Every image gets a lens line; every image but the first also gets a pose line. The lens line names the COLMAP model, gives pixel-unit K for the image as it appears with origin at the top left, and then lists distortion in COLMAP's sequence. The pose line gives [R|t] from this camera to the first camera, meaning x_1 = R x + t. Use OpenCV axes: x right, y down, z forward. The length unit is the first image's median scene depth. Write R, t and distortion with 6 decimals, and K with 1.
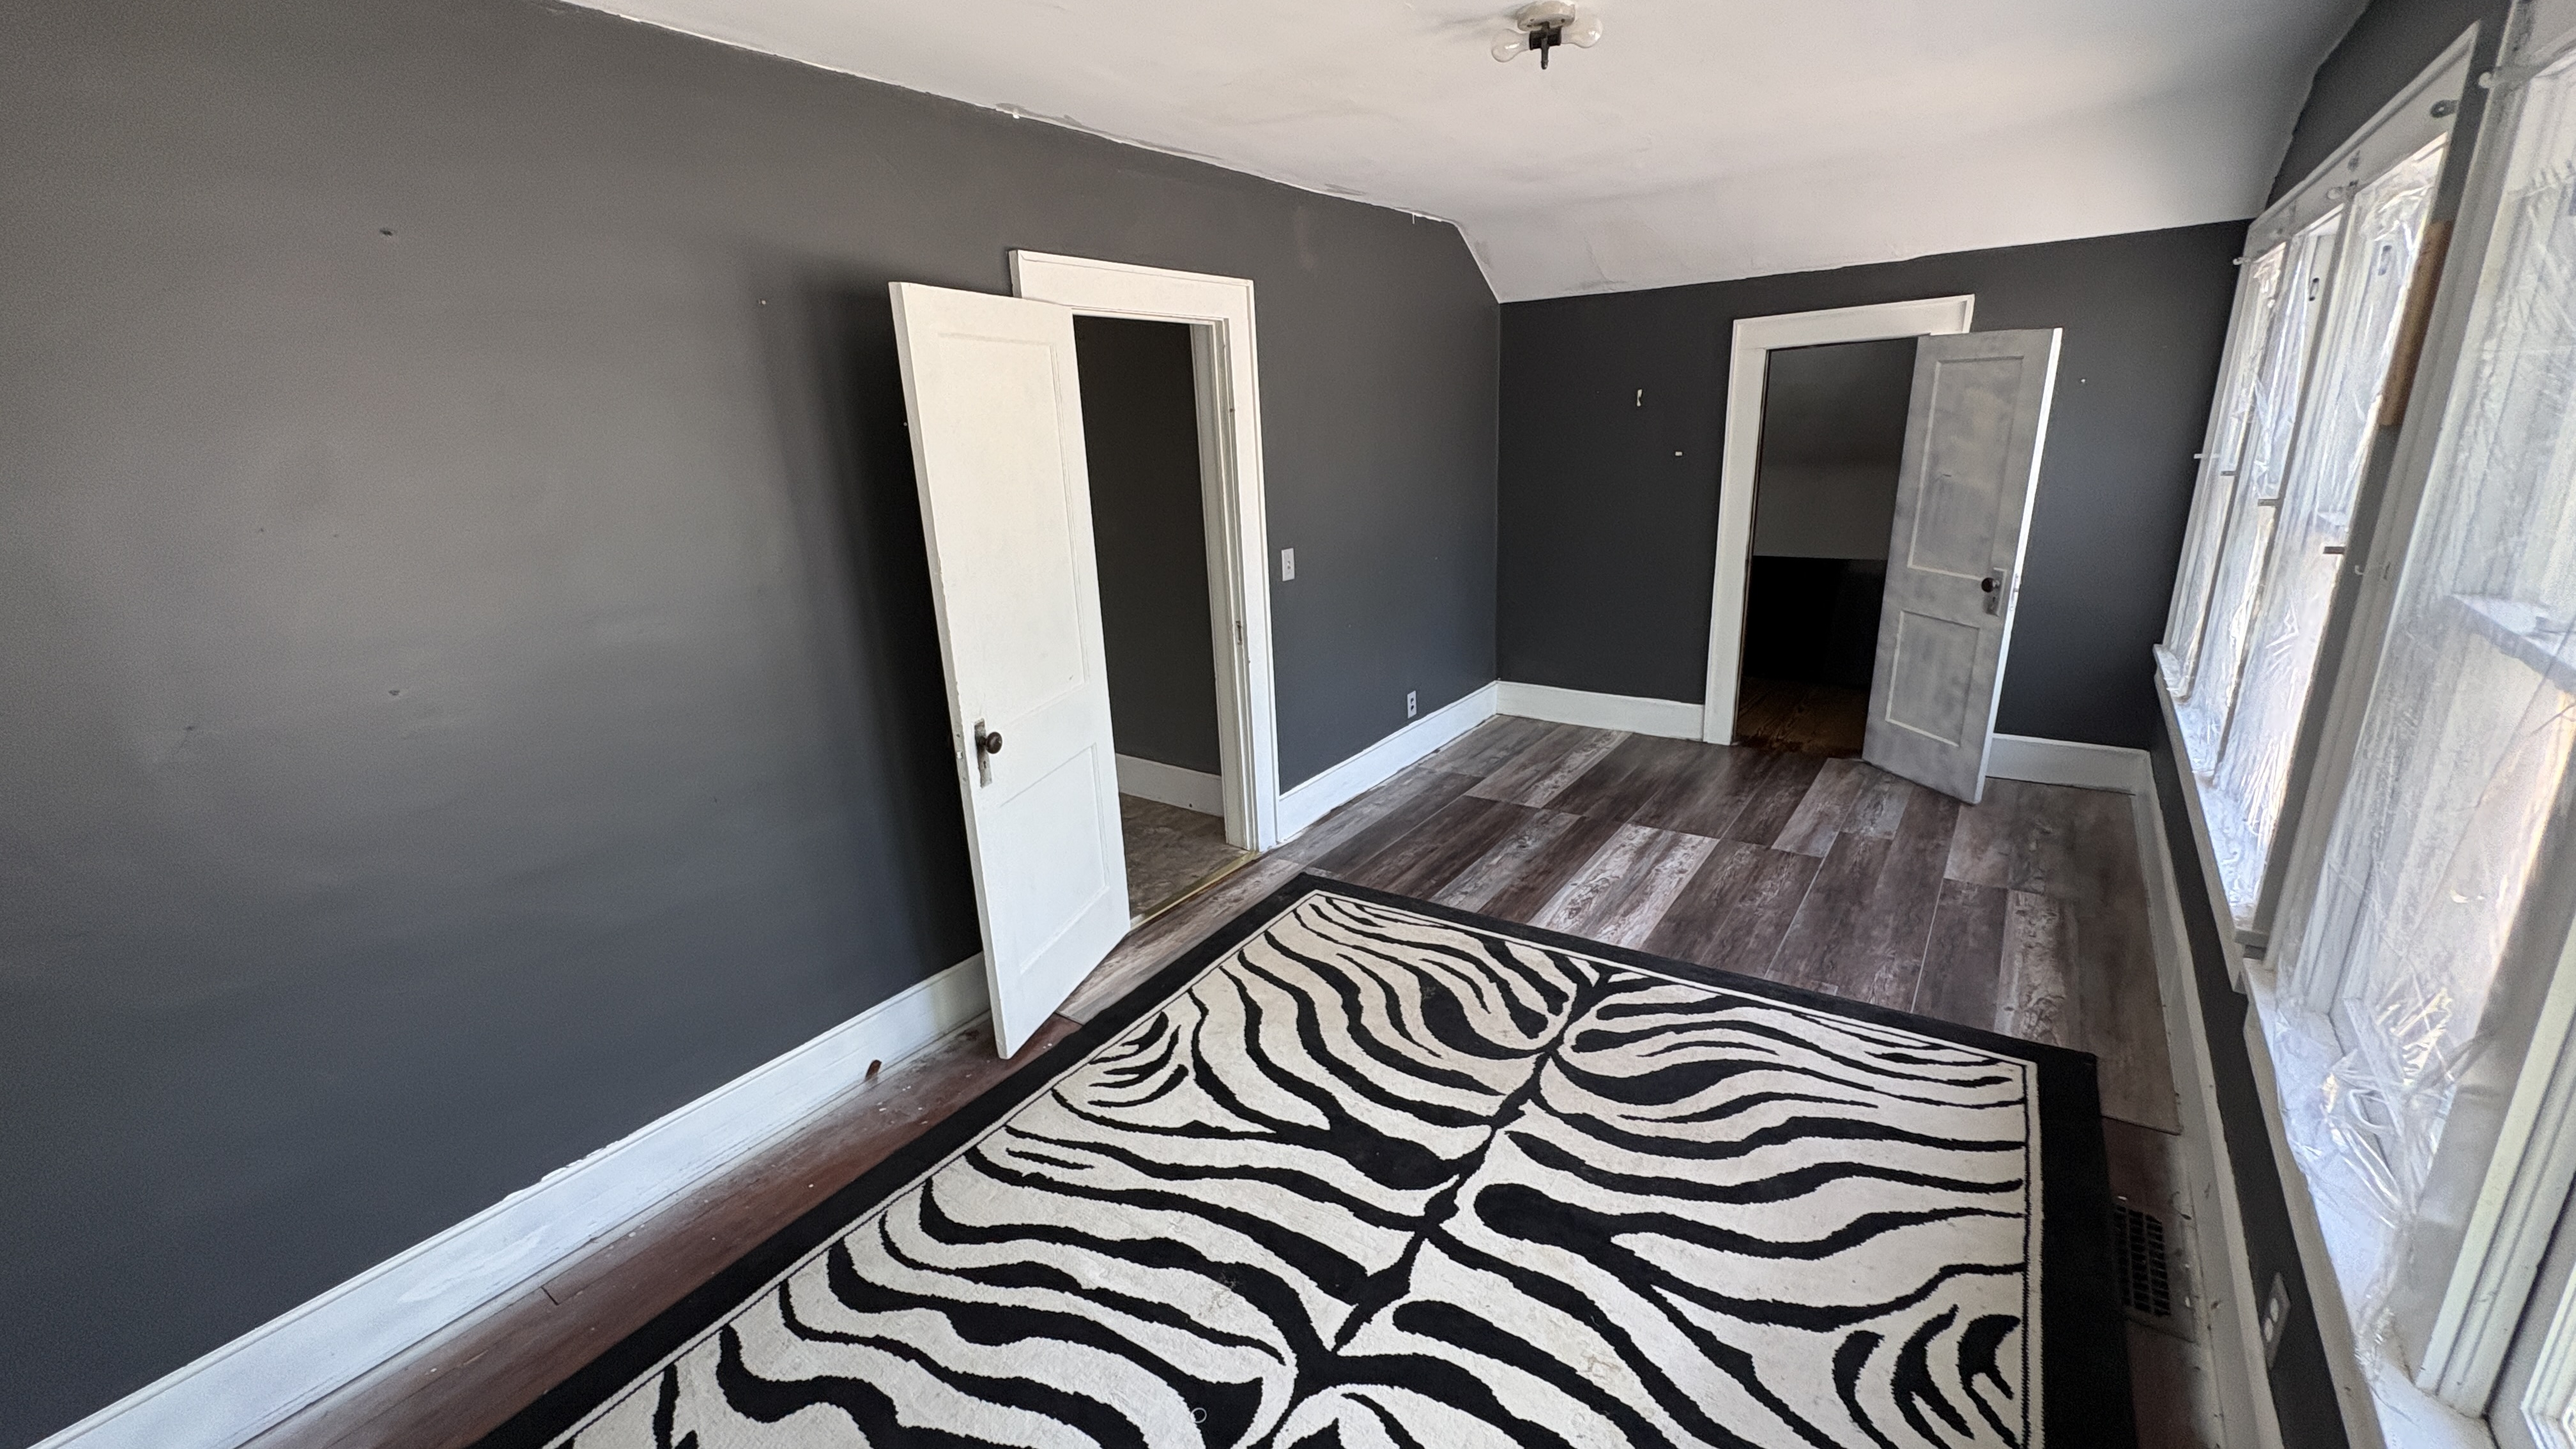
lens RADIAL K [[1028.5, 0, 1288.0], [0, 1028.5, 724.5], [0, 0, 1]] dist [0.001356, 0.000317]
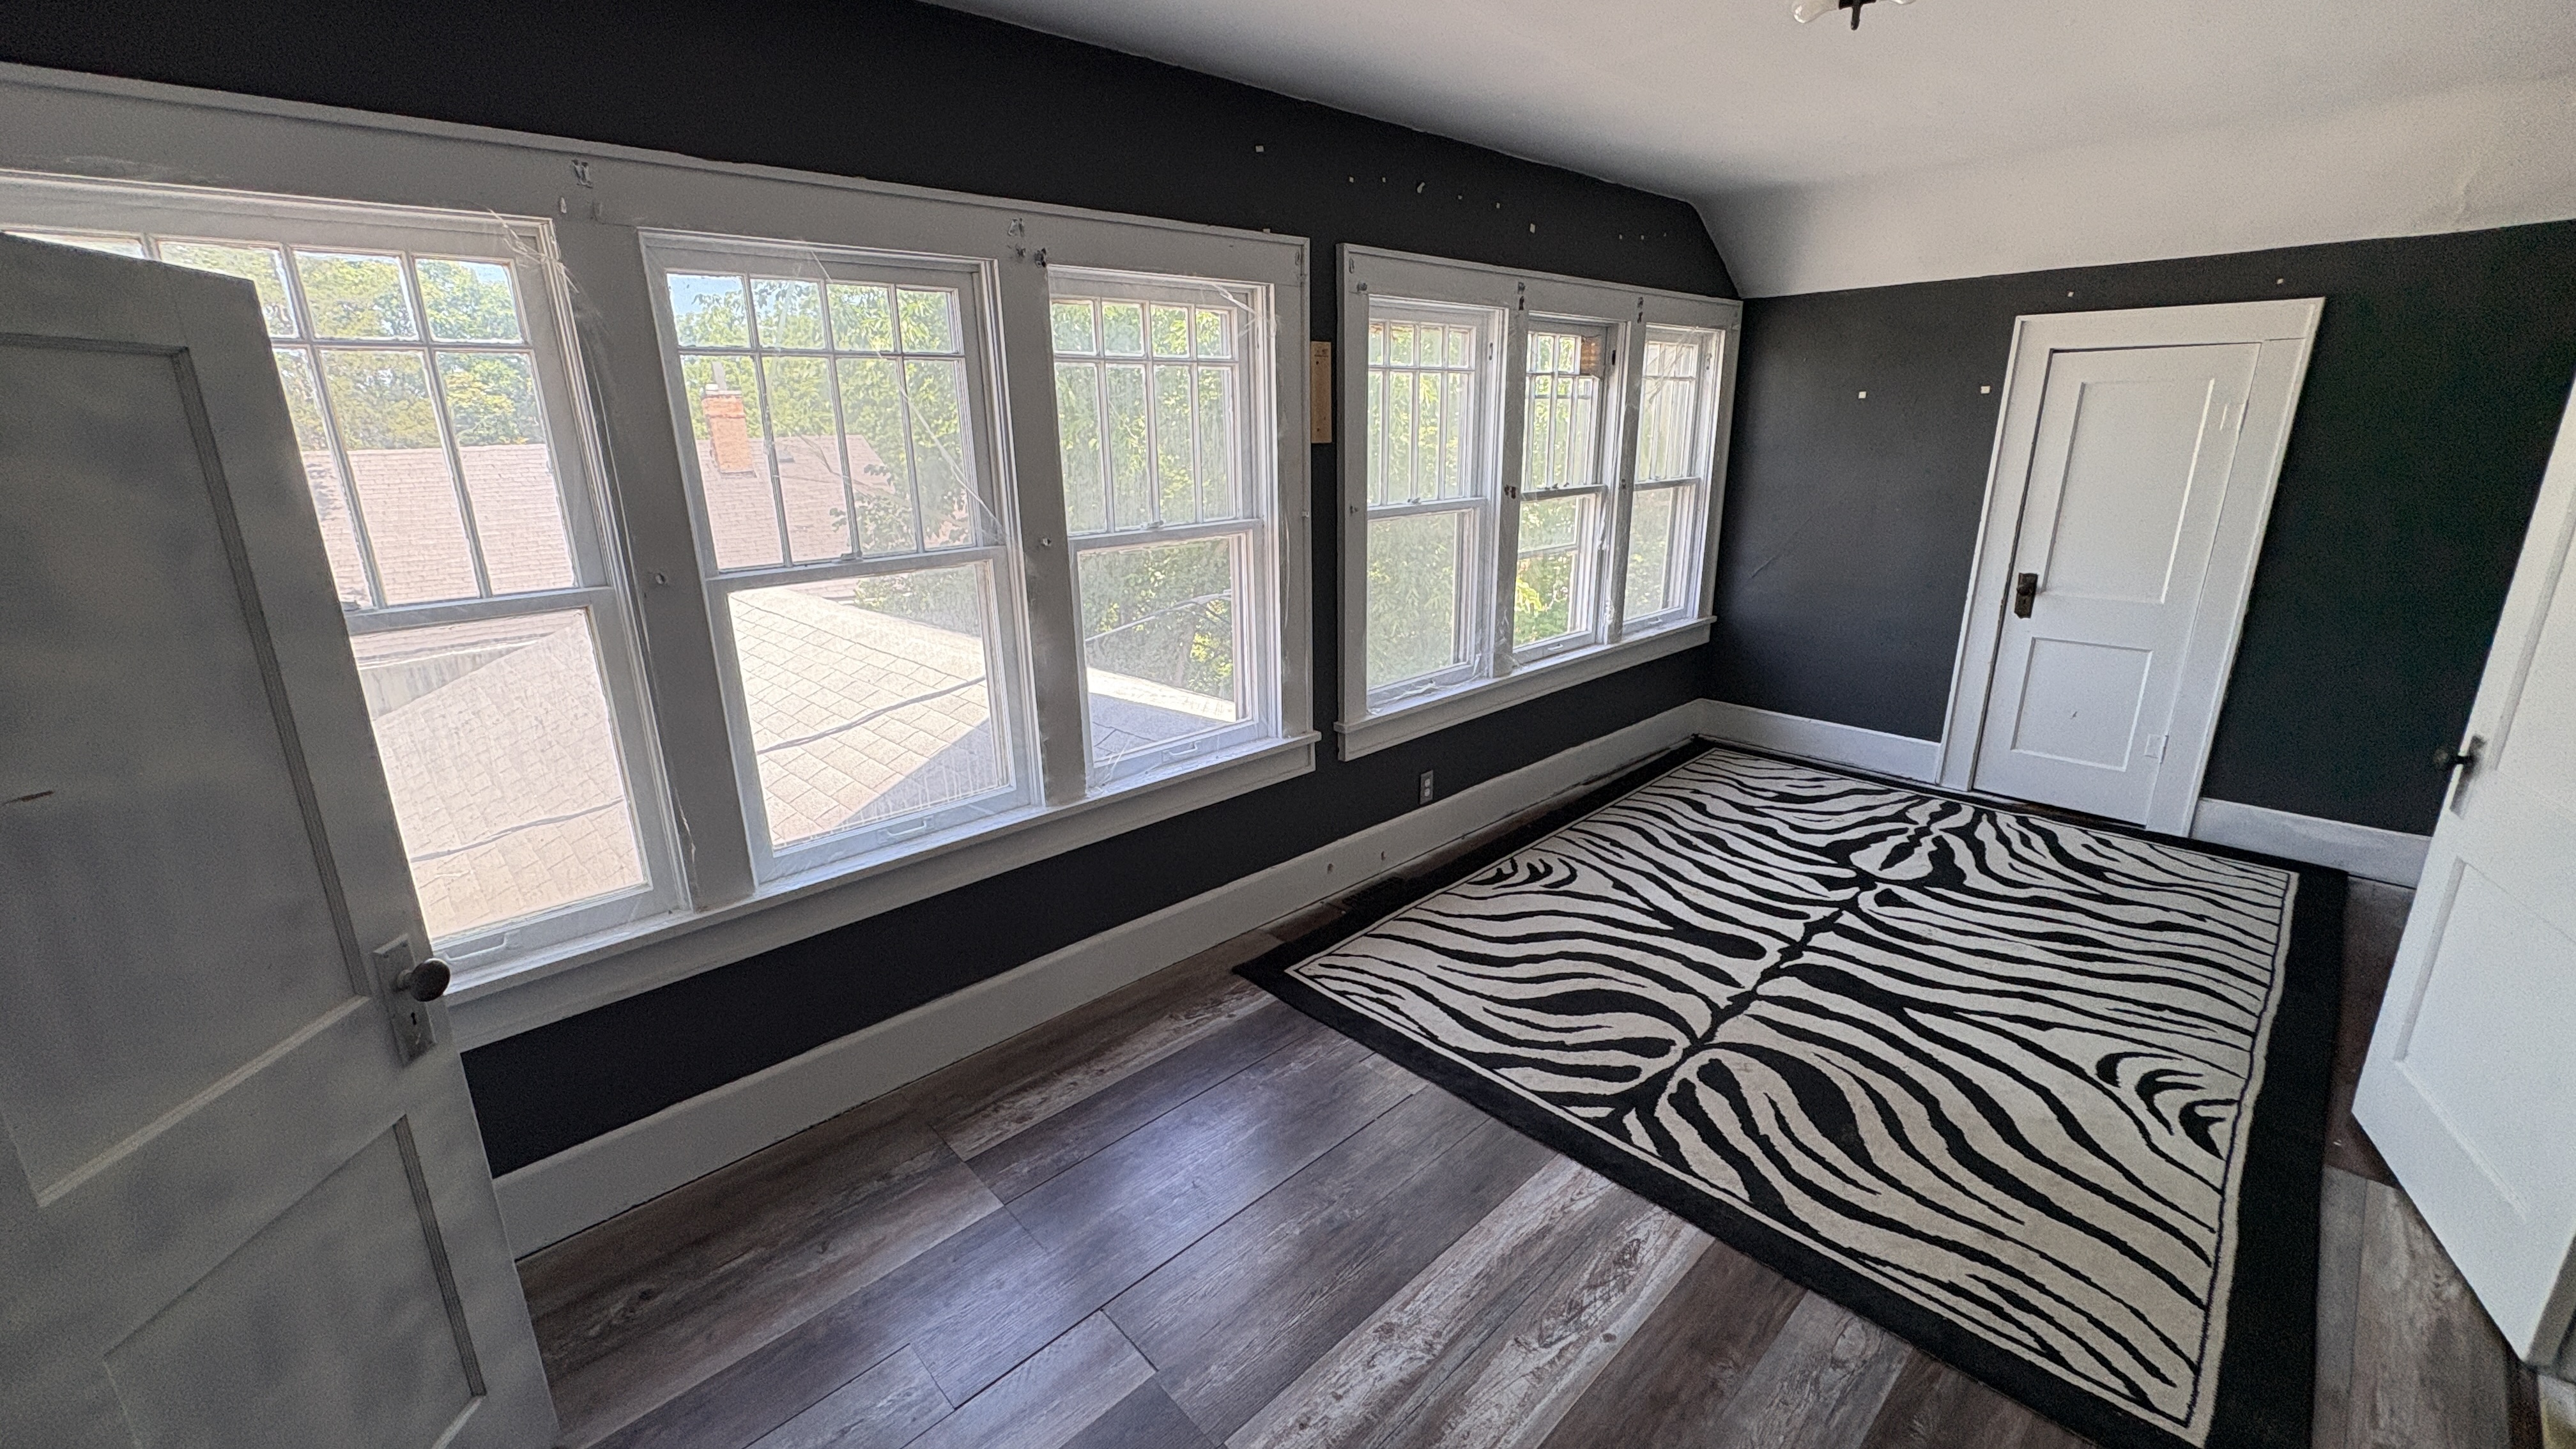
lens RADIAL K [[1028.5, 0, 1288.0], [0, 1028.5, 724.5], [0, 0, 1]] dist [0.001356, 0.000317]
pose [[-0.979736, 0.006982, 0.200174, 0.454613], [0.115544, 0.836041, 0.536363, -0.544507], [-0.163609, 0.548623, -0.819905, 1.758869]]
